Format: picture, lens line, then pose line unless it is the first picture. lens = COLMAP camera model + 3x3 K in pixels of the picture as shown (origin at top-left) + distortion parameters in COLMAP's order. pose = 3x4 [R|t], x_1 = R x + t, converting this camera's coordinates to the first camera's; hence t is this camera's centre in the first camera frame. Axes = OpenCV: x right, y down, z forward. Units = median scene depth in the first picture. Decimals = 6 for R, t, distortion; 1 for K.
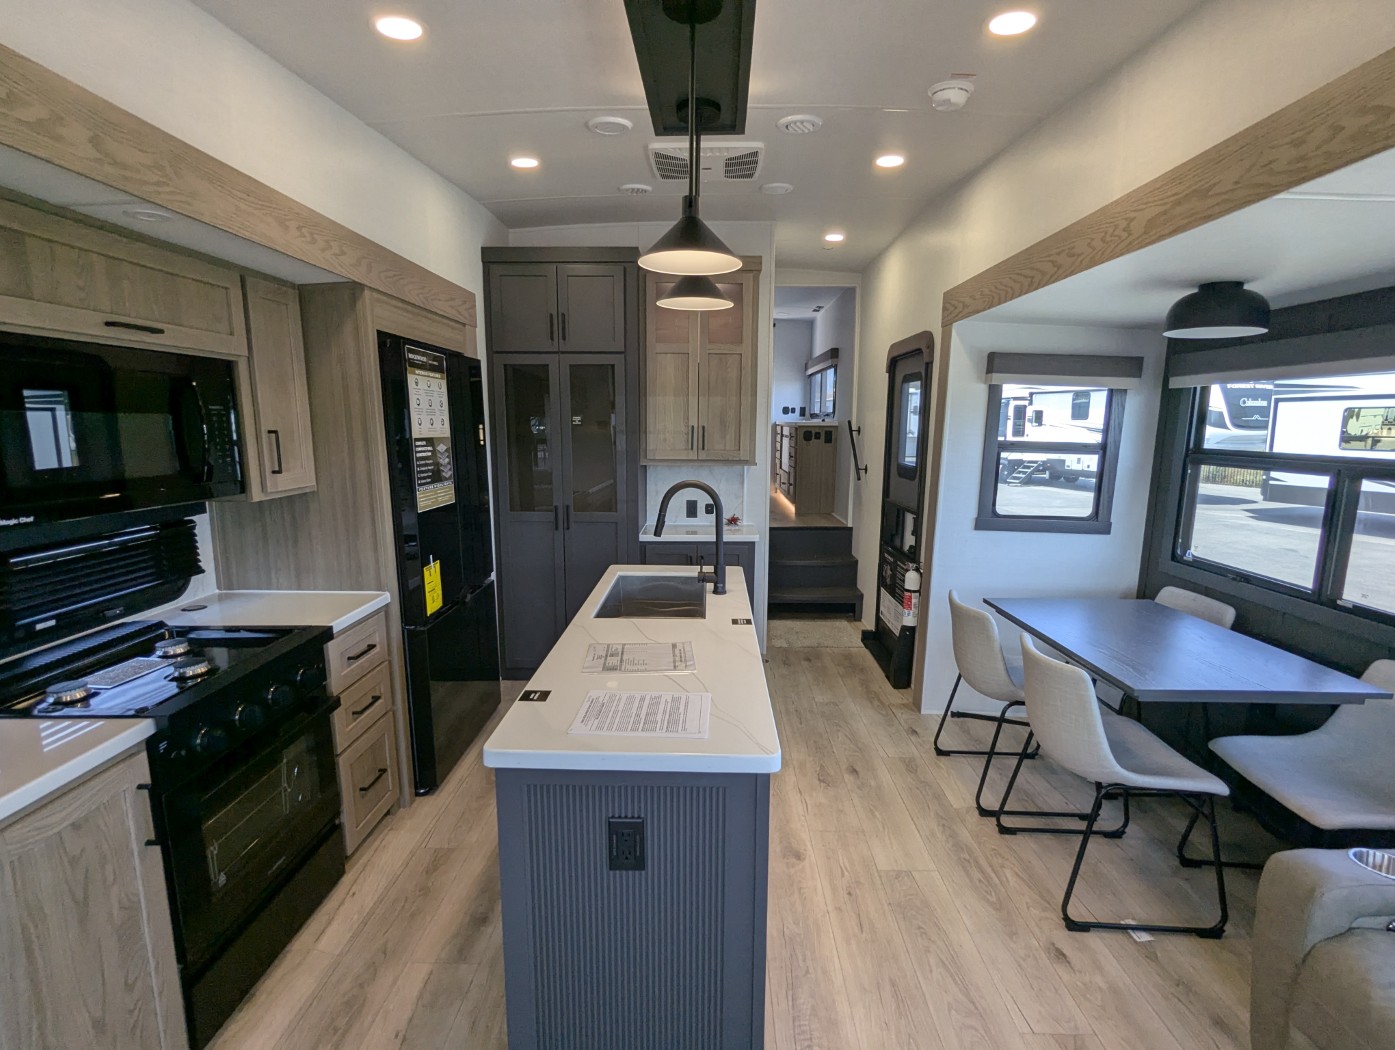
lens RADIAL K [[660.4, 0, 697.7], [0, 660.4, 525.8], [0, 0, 1]] dist [-0.001946, 0.001189]
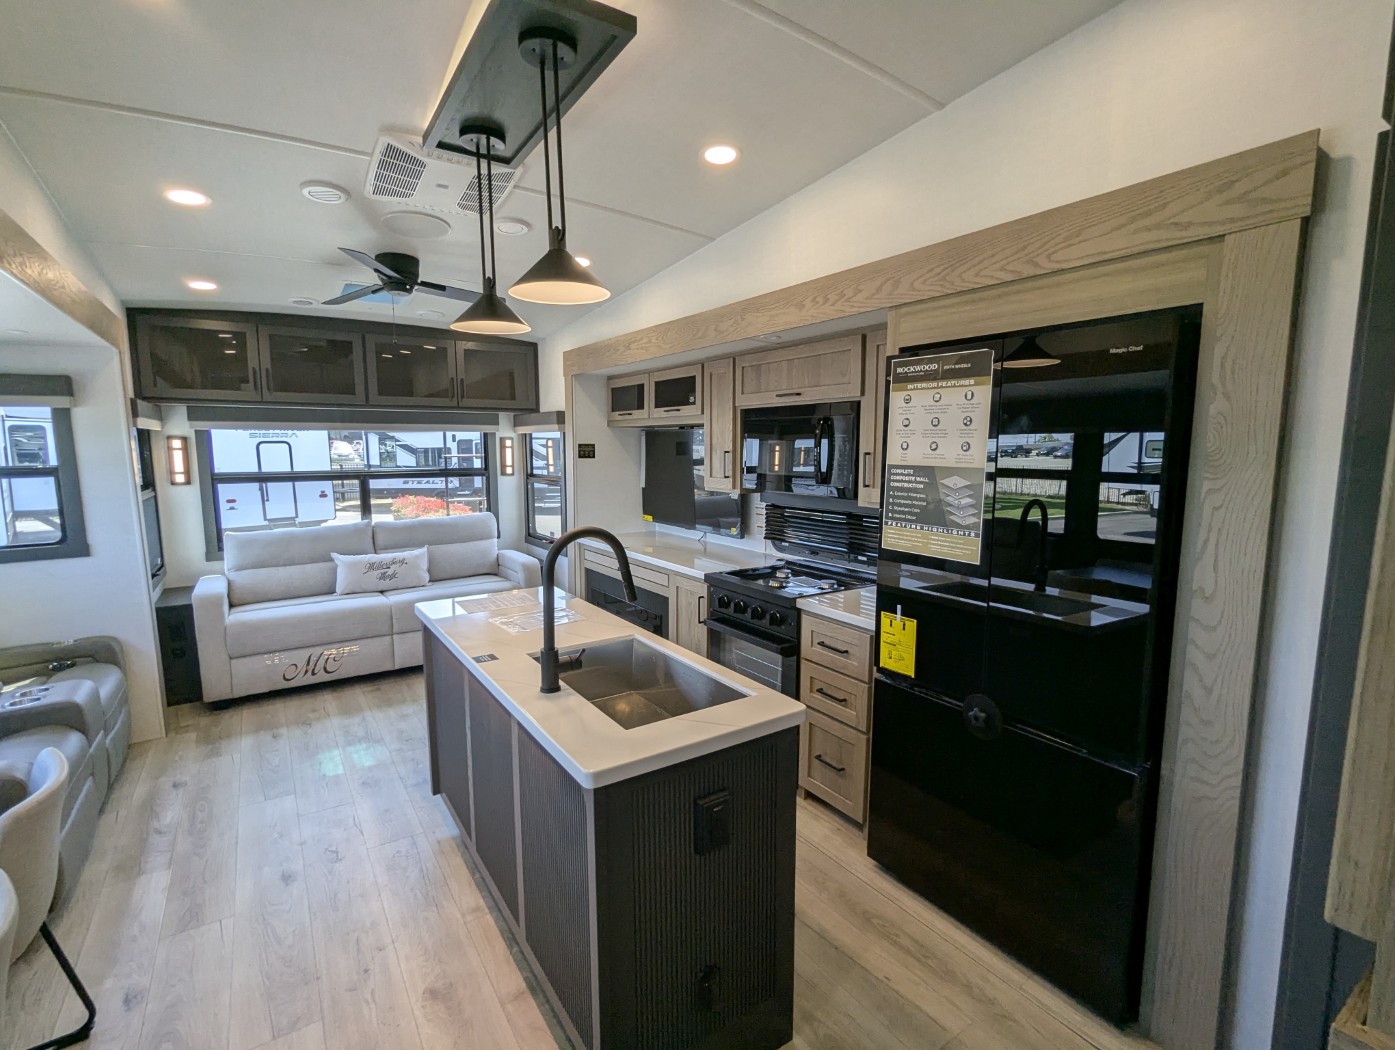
lens RADIAL K [[660.4, 0, 697.4], [0, 660.4, 525.7], [0, 0, 1]] dist [-0.001946, 0.001189]
pose [[-0.820474, 0.068097, -0.567614, 0.301363], [-0.091555, 0.964413, 0.248042, -0.262365], [0.564305, 0.255479, -0.785042, 1.652487]]
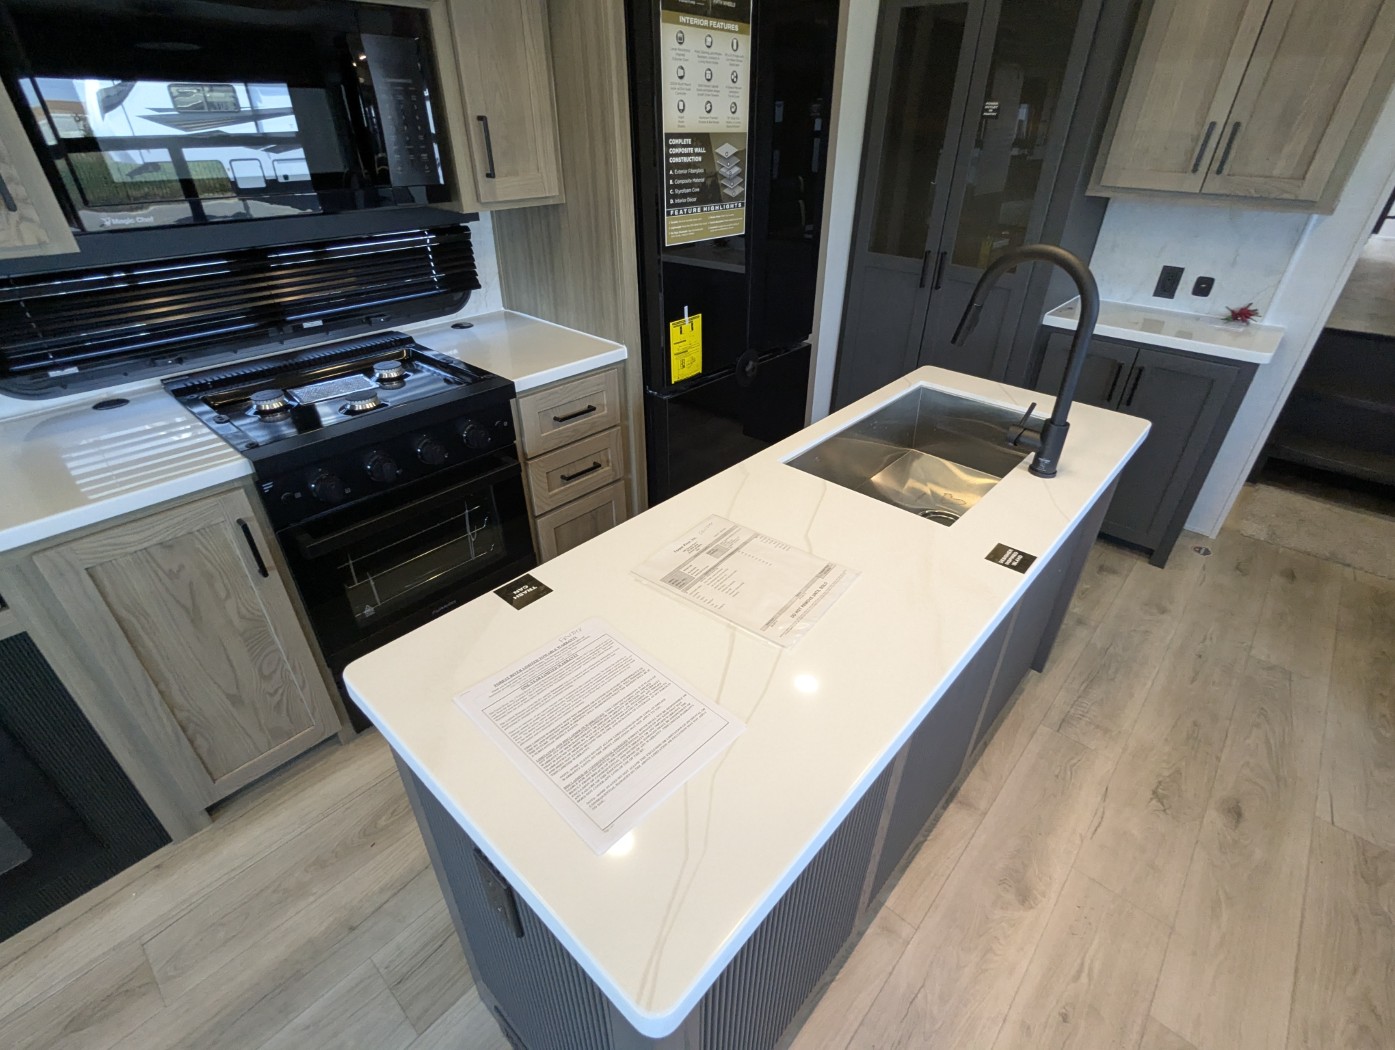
lens RADIAL K [[660.4, 0, 700.5], [0, 660.4, 521.3], [0, 0, 1]] dist [-0.001946, 0.001189]
pose [[0.755926, 0.349820, -0.553355, 0.141396], [-0.111374, 0.901657, 0.417864, -0.060226], [0.645114, -0.254244, 0.720547, 0.430598]]
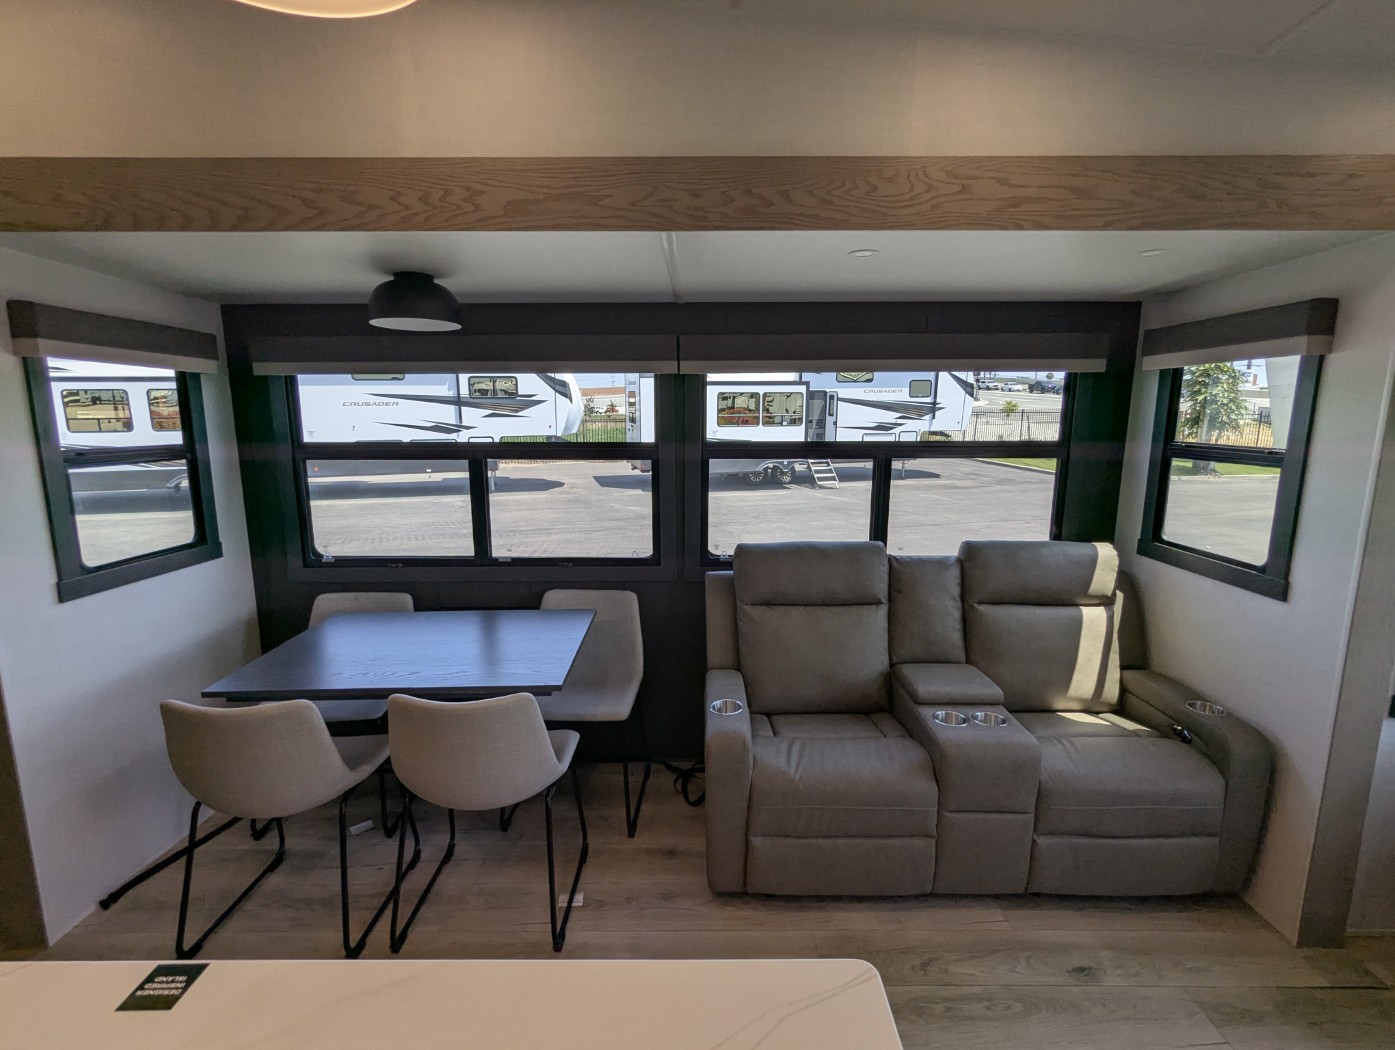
lens RADIAL K [[660.4, 0, 695.0], [0, 660.4, 524.6], [0, 0, 1]] dist [-0.001946, 0.001189]
pose [[-0.014762, -0.185532, 0.982527, -0.226654], [0.159701, 0.969583, 0.185487, -0.114057], [-0.987055, 0.159648, 0.015317, 0.586789]]
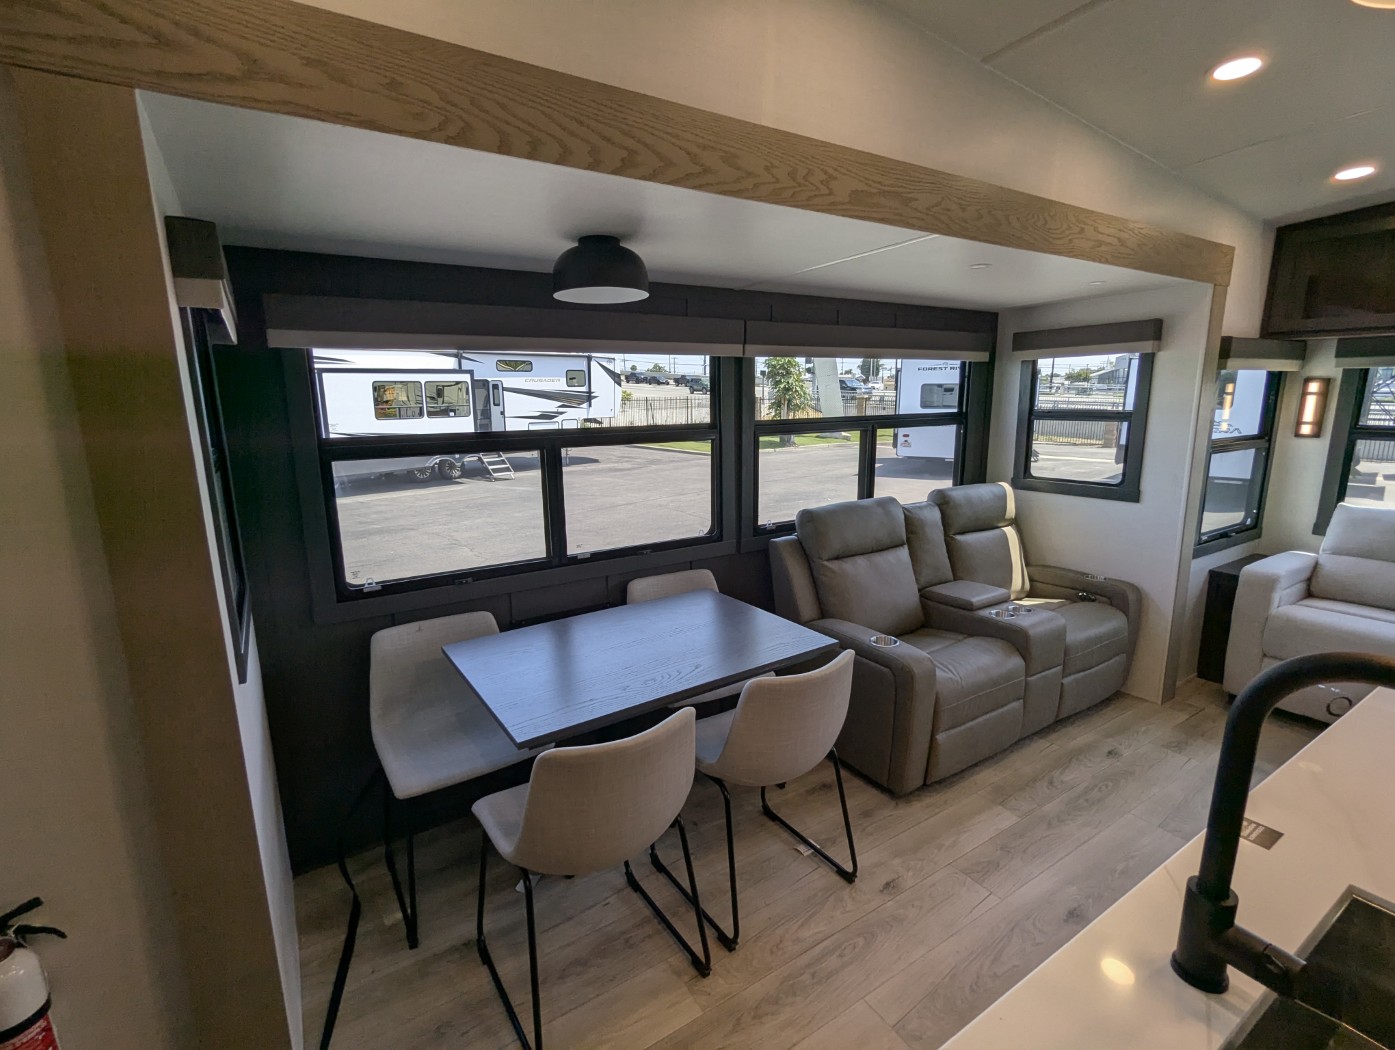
lens RADIAL K [[660.4, 0, 699.0], [0, 660.4, 524.8], [0, 0, 1]] dist [-0.001946, 0.001189]
pose [[-0.557453, -0.163747, 0.813900, -0.054244], [0.138993, 0.948111, 0.285947, -0.222605], [-0.818491, 0.272528, -0.505768, 1.337062]]
